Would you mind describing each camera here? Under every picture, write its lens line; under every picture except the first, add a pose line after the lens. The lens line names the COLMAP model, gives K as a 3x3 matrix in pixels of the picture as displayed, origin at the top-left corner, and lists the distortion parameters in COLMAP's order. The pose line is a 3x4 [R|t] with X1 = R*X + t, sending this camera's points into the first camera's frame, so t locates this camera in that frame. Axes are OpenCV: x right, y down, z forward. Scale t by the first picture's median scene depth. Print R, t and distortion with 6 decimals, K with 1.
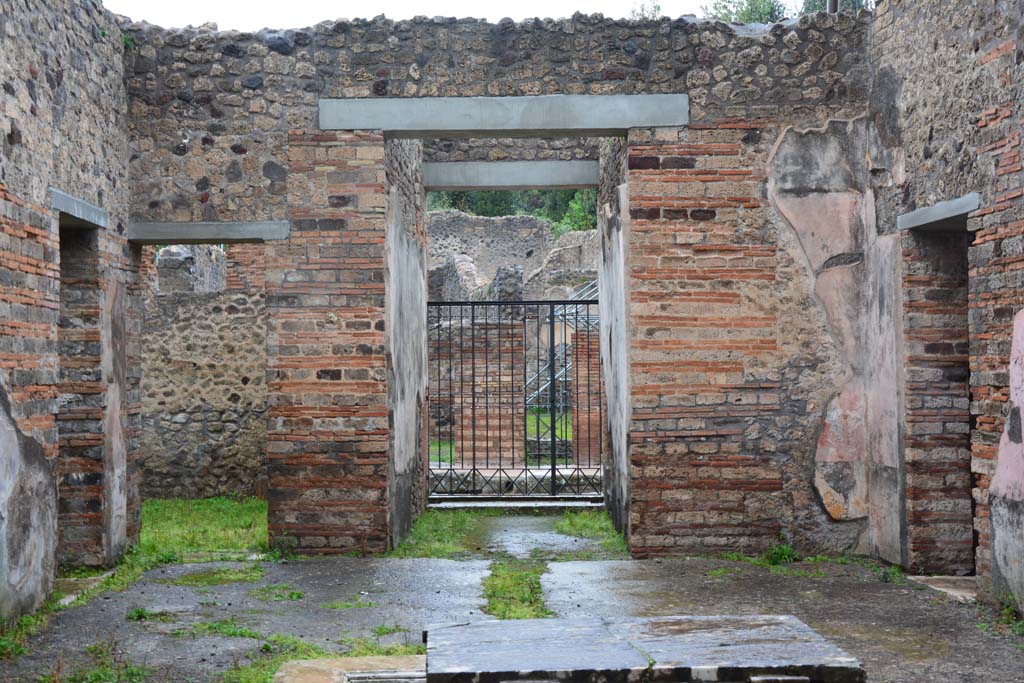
lens RADIAL K [[1402.9, 0, 516.8], [0, 1402.9, 337.7], [0, 0, 1]] dist [0.118847, 0.000000]
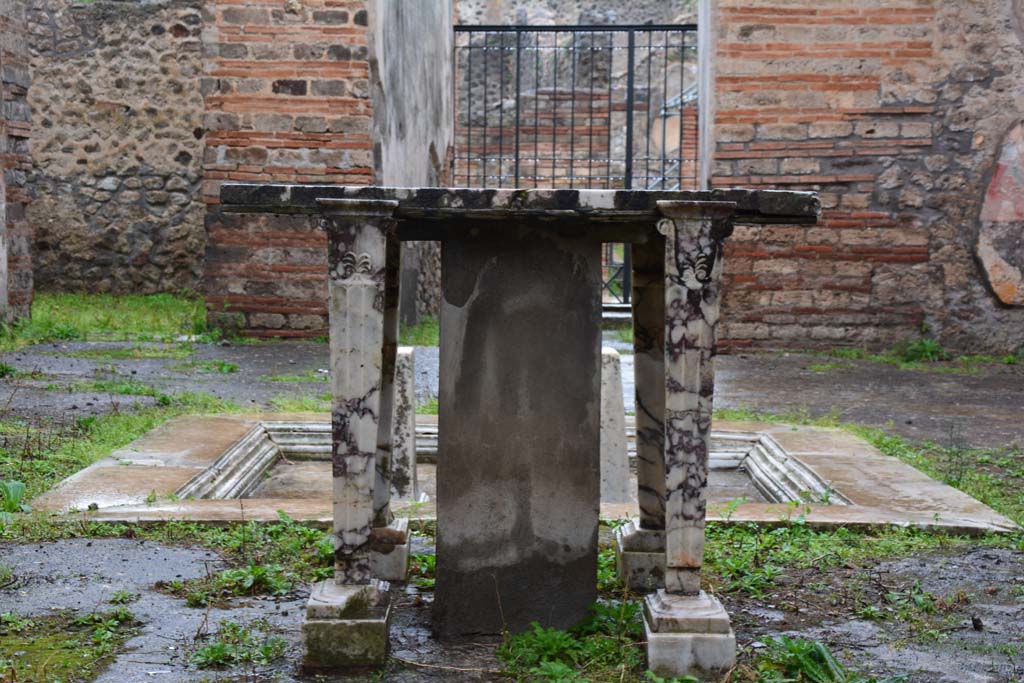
lens RADIAL K [[1985.7, 0, 509.8], [0, 1985.7, 343.5], [0, 0, 1]] dist [0.403813, 0.000000]
pose [[0.997353, 0.025163, -0.068215, 0.050259], [-0.019705, 0.996637, 0.079542, 0.072476], [0.069987, -0.077988, 0.994495, -0.012921]]
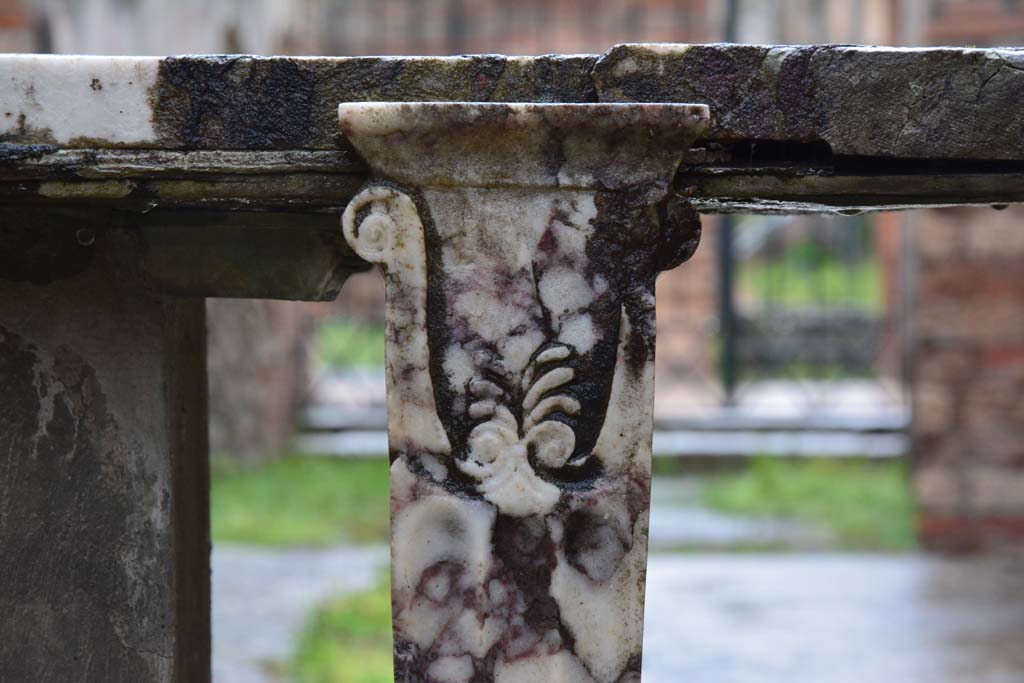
lens RADIAL K [[4461.8, 0, 510.9], [0, 4461.8, 343.5], [0, 0, 1]] dist [1.504526, 0.000000]
pose [[0.997672, 0.003985, -0.068076, 0.067867], [-0.000783, 0.998895, 0.046995, 0.075640], [0.068188, -0.046832, 0.996573, 0.156192]]
